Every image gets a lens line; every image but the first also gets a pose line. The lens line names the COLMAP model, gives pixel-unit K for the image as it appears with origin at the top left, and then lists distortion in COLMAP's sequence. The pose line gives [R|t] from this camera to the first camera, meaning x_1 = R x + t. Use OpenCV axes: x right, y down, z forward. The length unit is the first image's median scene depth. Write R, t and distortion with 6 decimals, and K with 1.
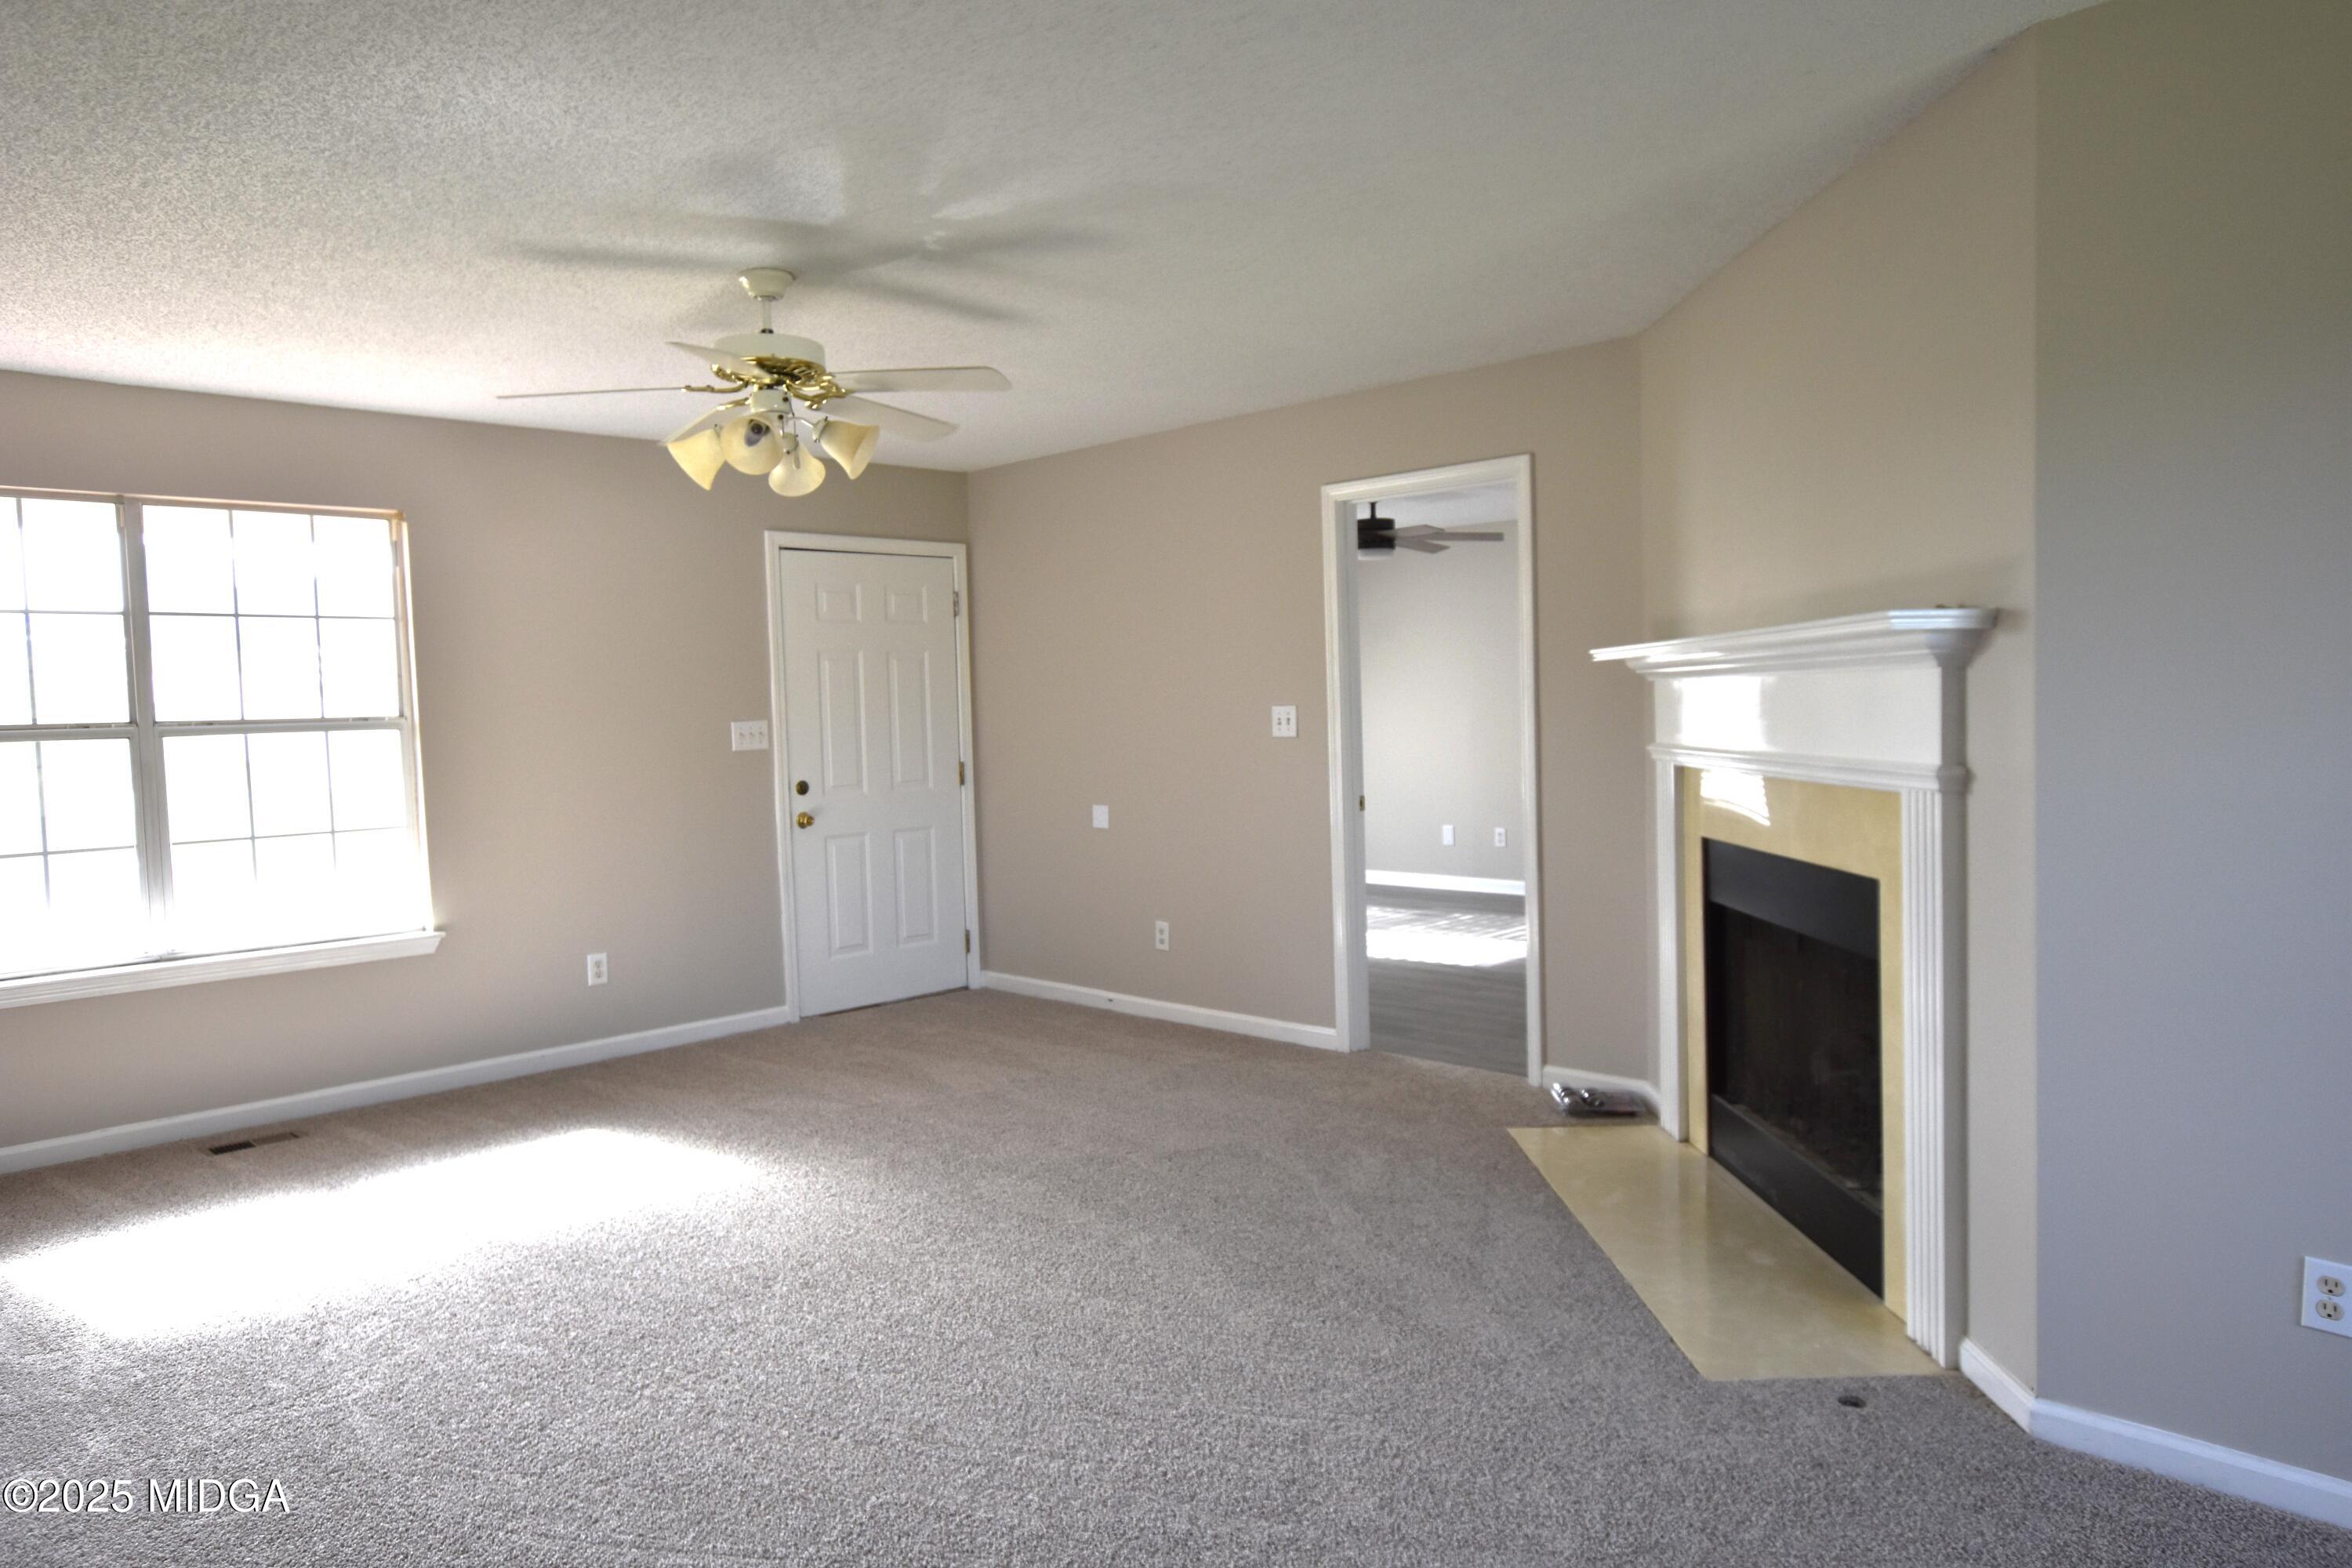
lens RADIAL K [[1538.5, 0, 1172.7], [0, 1538.5, 781.6], [0, 0, 1]] dist [0.001211, 0.000033]
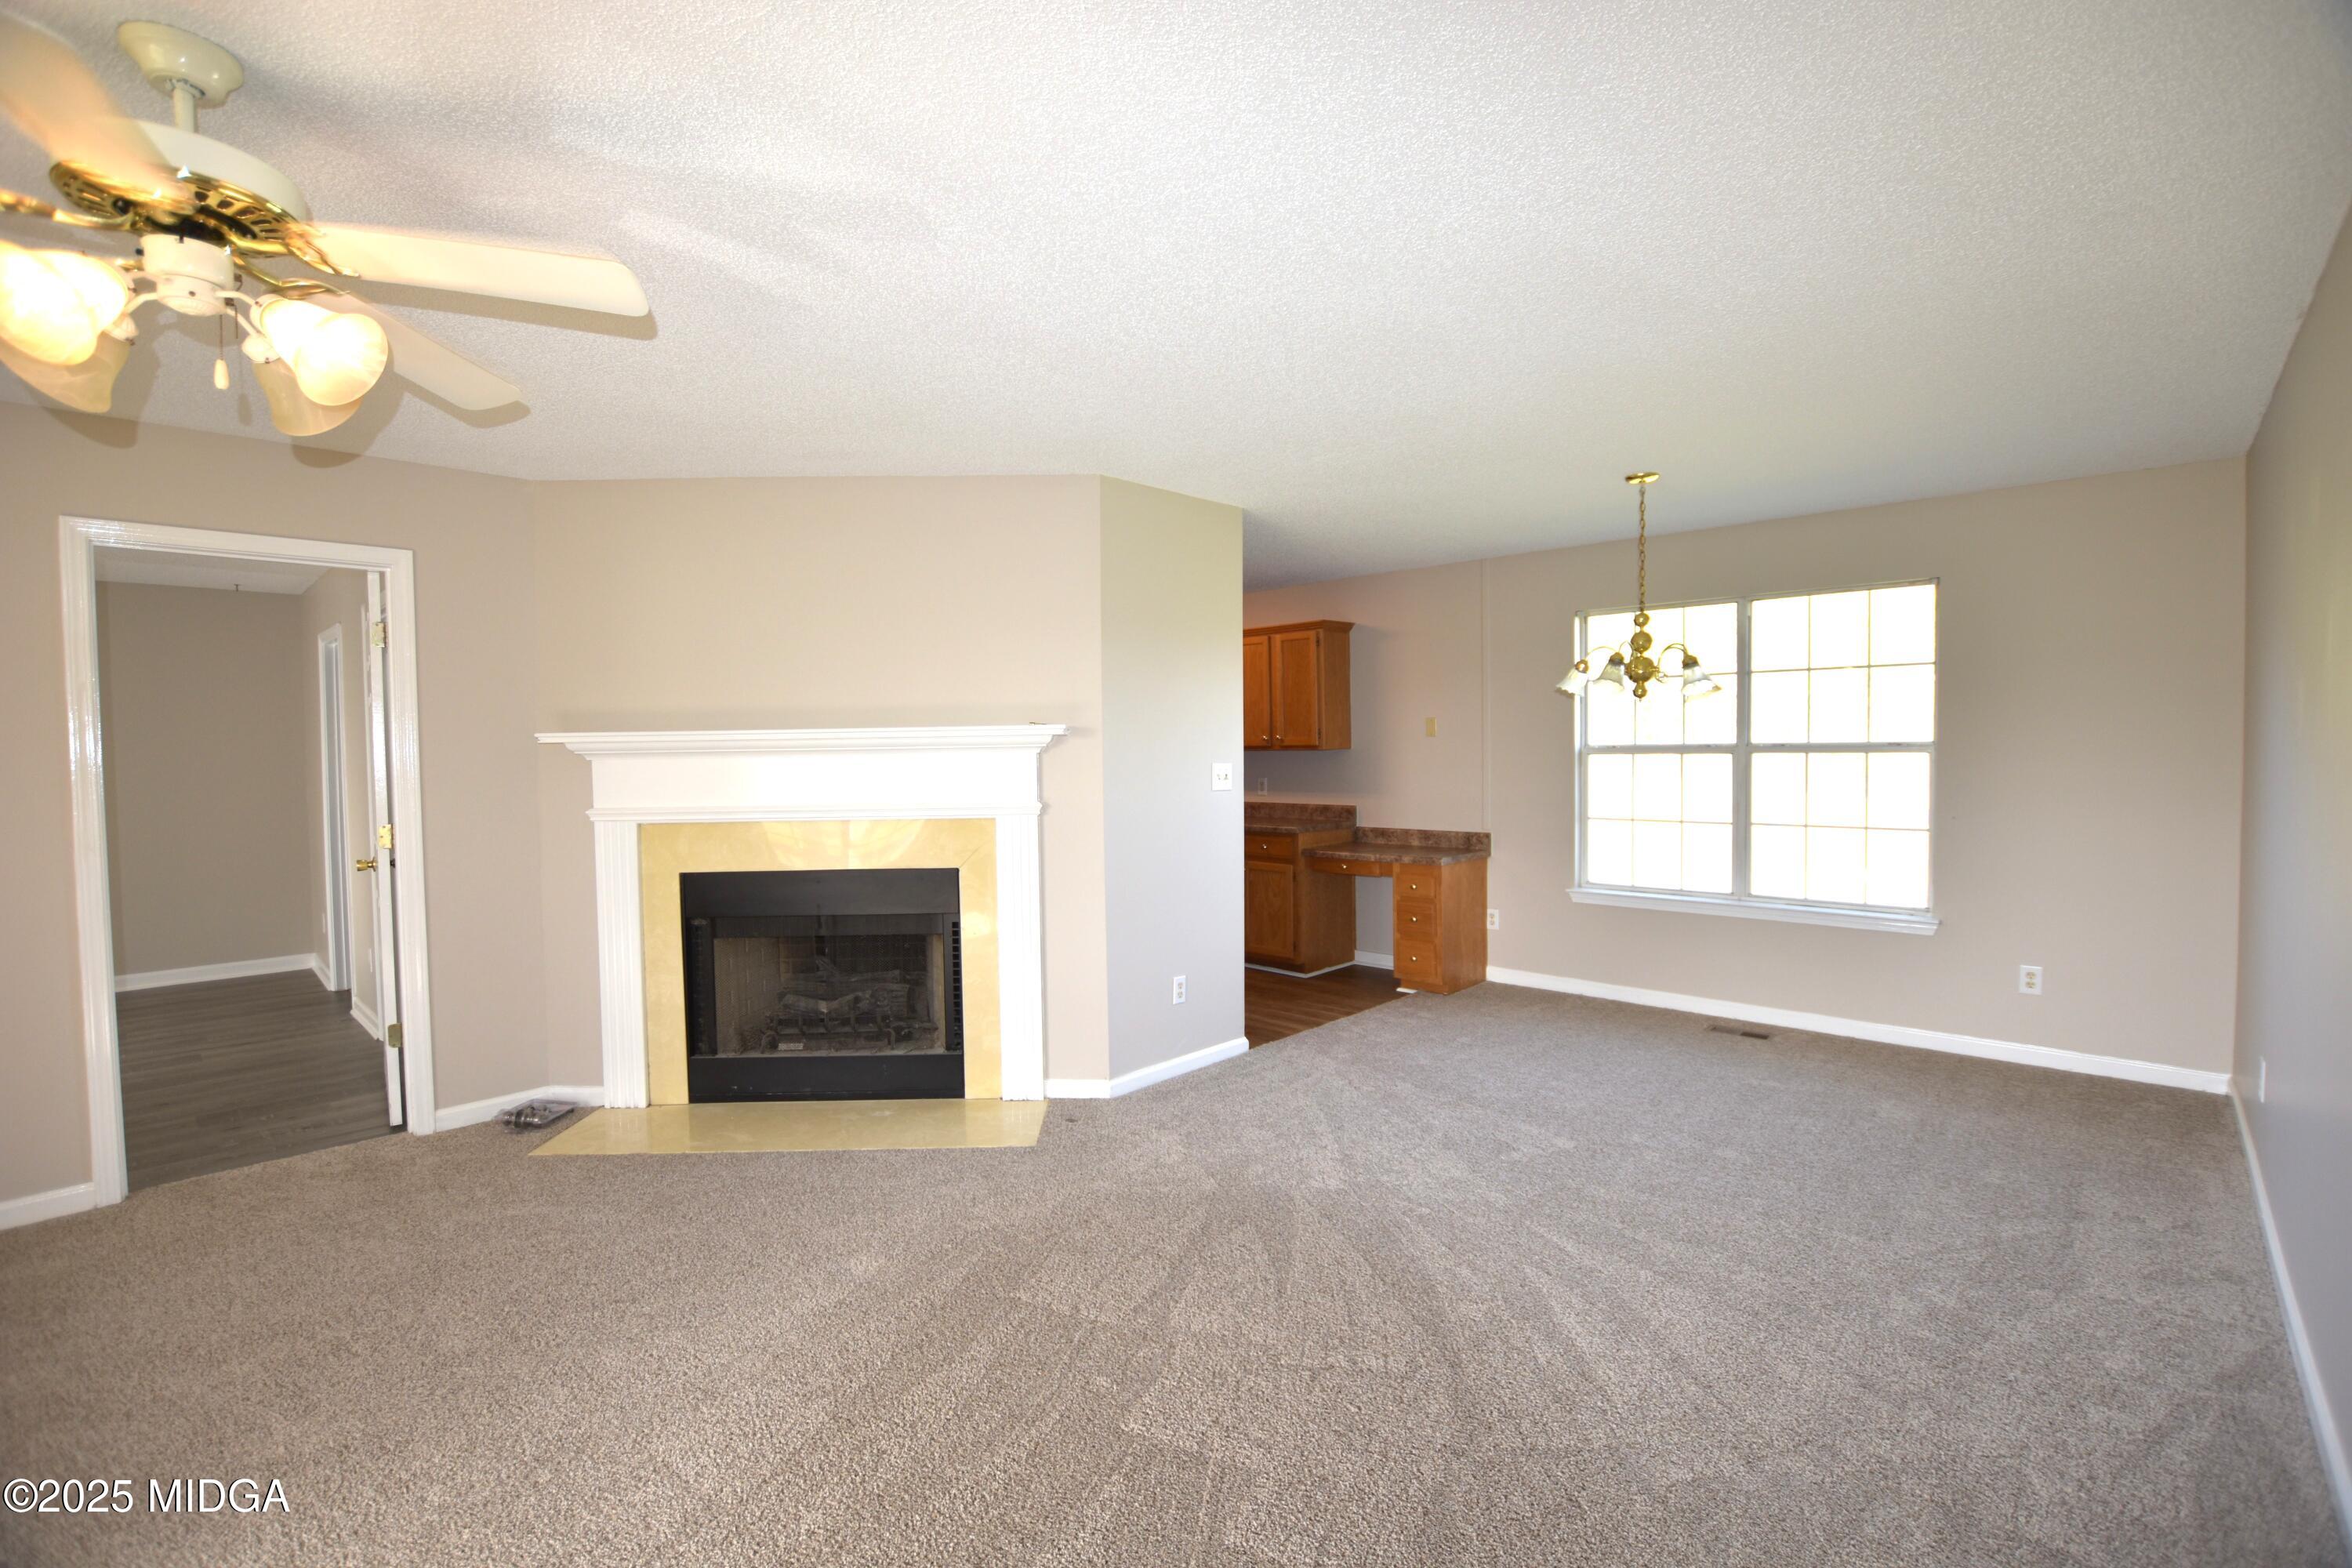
lens RADIAL K [[1032.5, 0, 1175.8], [0, 1032.5, 784.9], [0, 0, 1]] dist [-0.022753, 0.000846]
pose [[-0.022508, -0.005438, 0.999732, -0.491345], [0.065189, 0.997849, 0.006896, -0.016855], [-0.997619, 0.065327, -0.022105, 0.479564]]
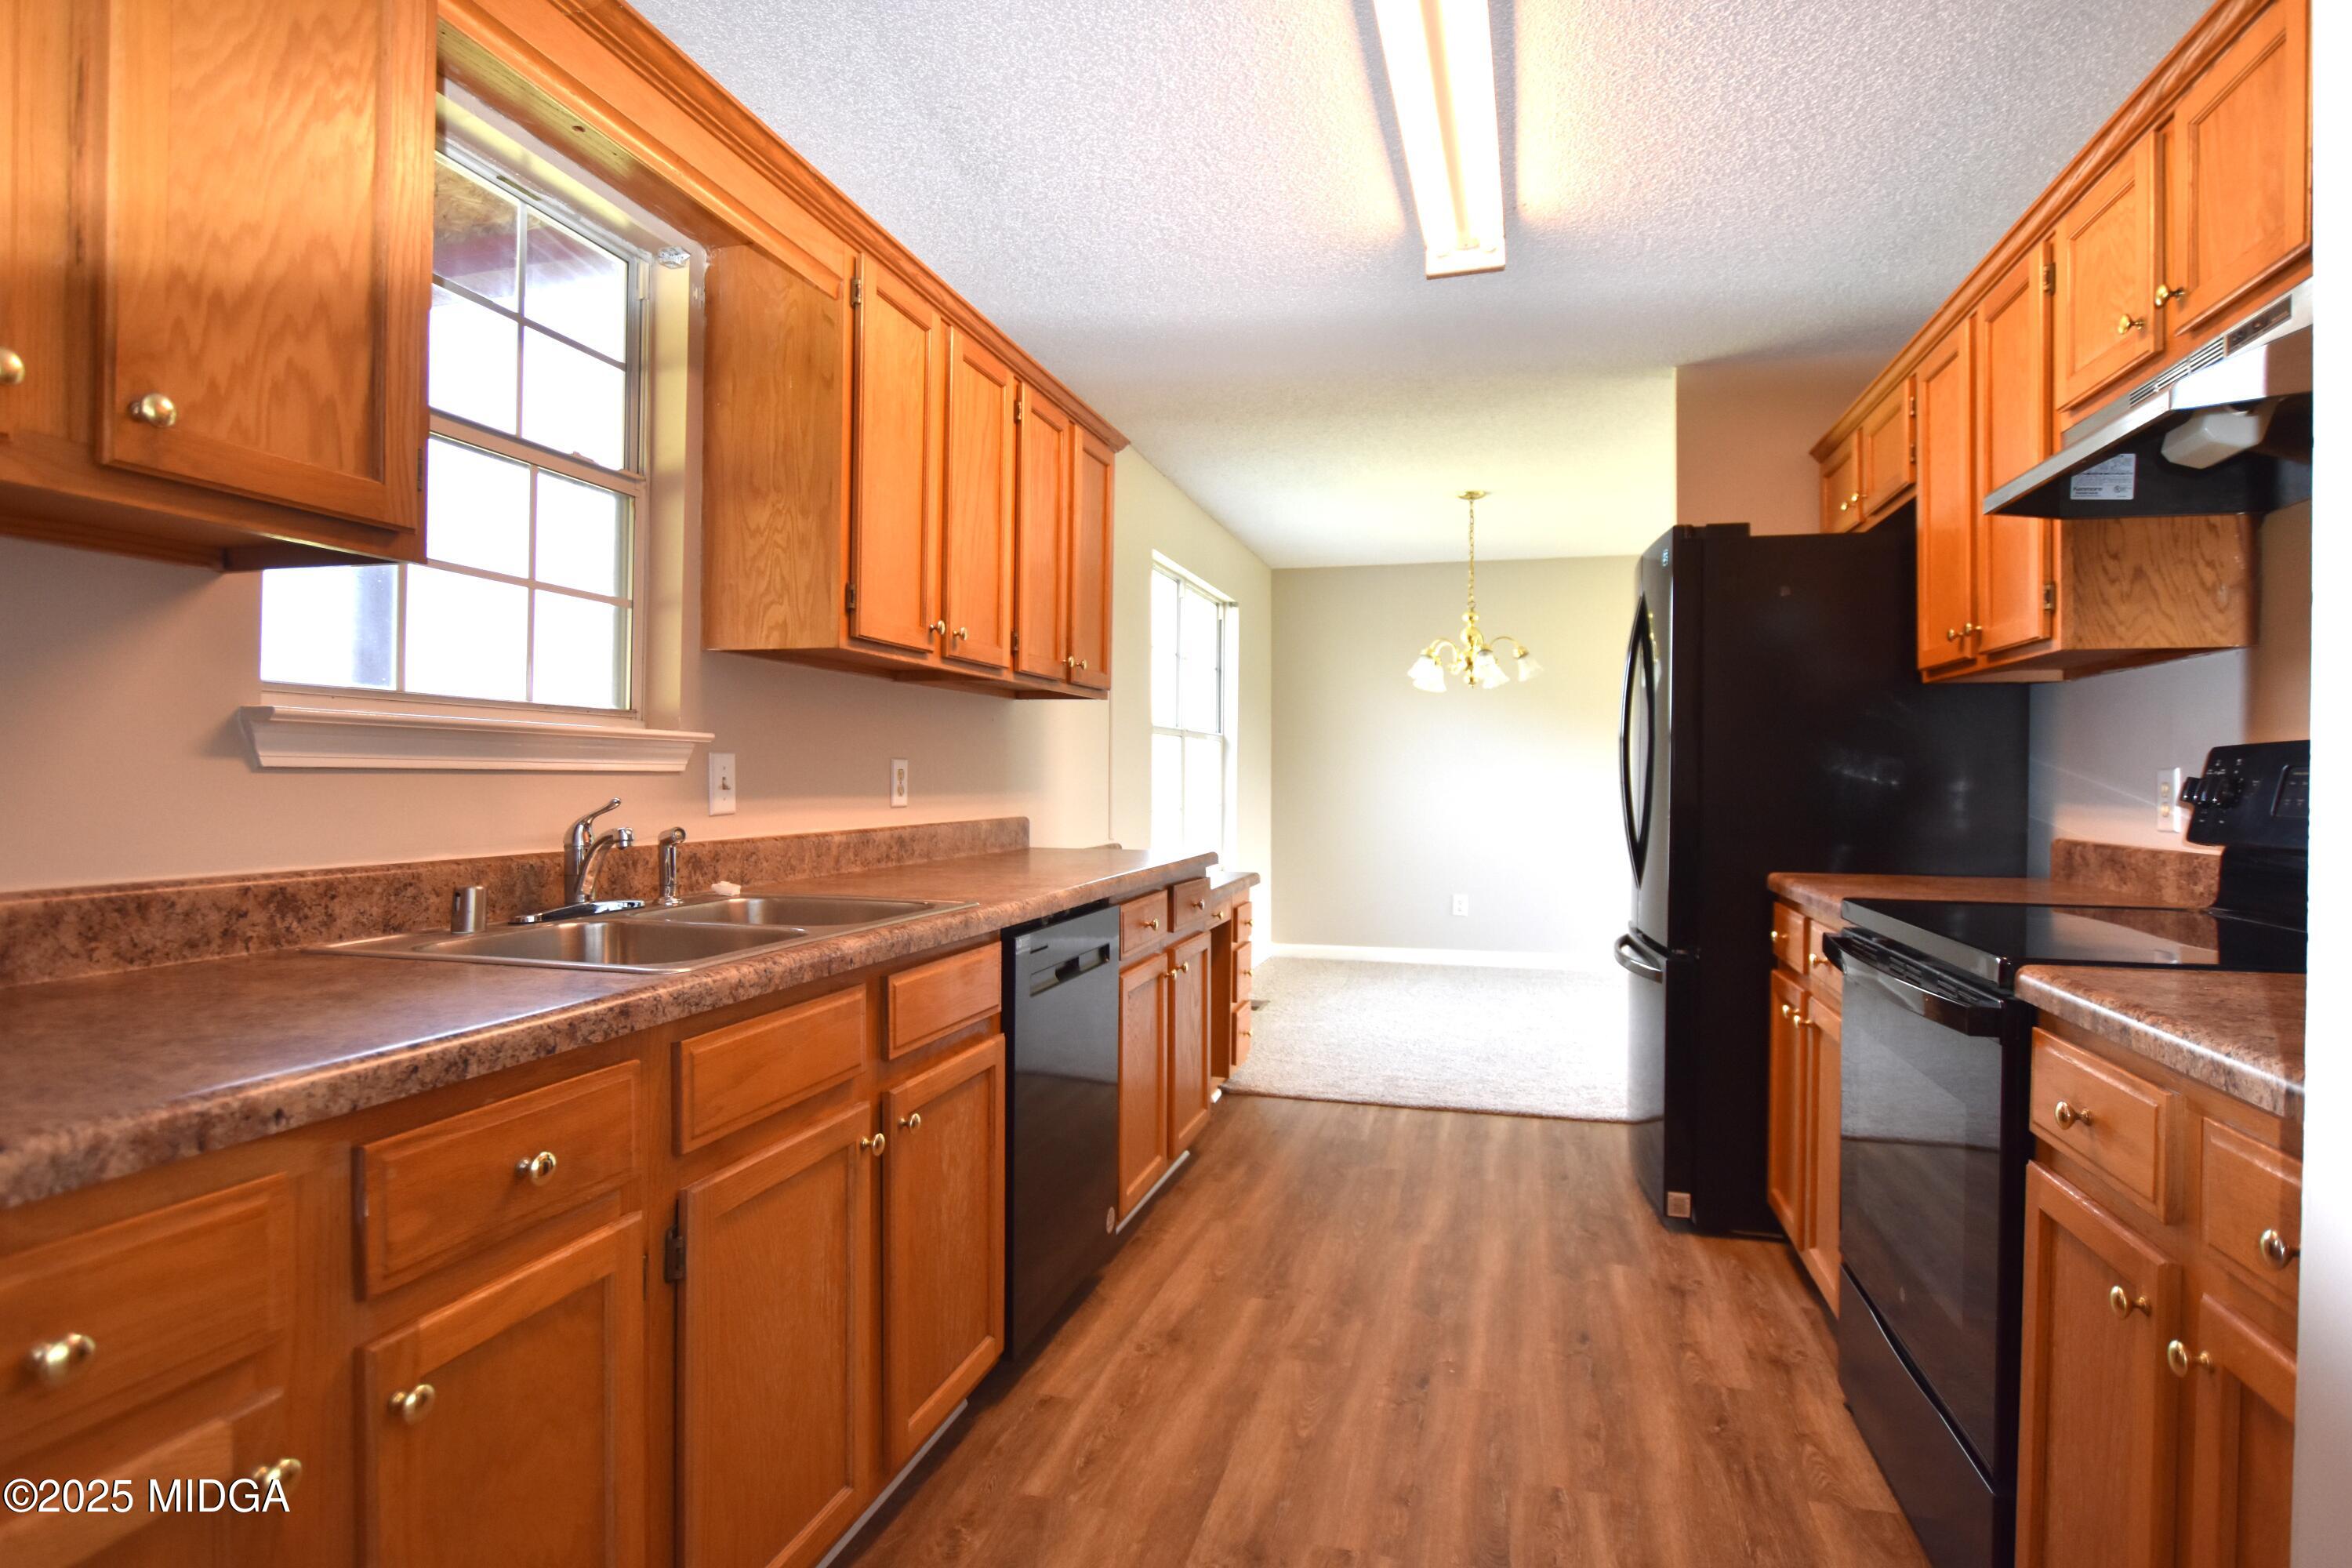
lens RADIAL K [[1213.3, 0, 1171.7], [0, 1213.3, 777.6], [0, 0, 1]] dist [-0.018883, -0.000283]
pose [[-0.873476, 0.023785, -0.486285, 1.055983], [-0.006983, 0.998091, 0.061362, -0.036994], [0.486817, 0.056995, -0.871643, 0.914235]]
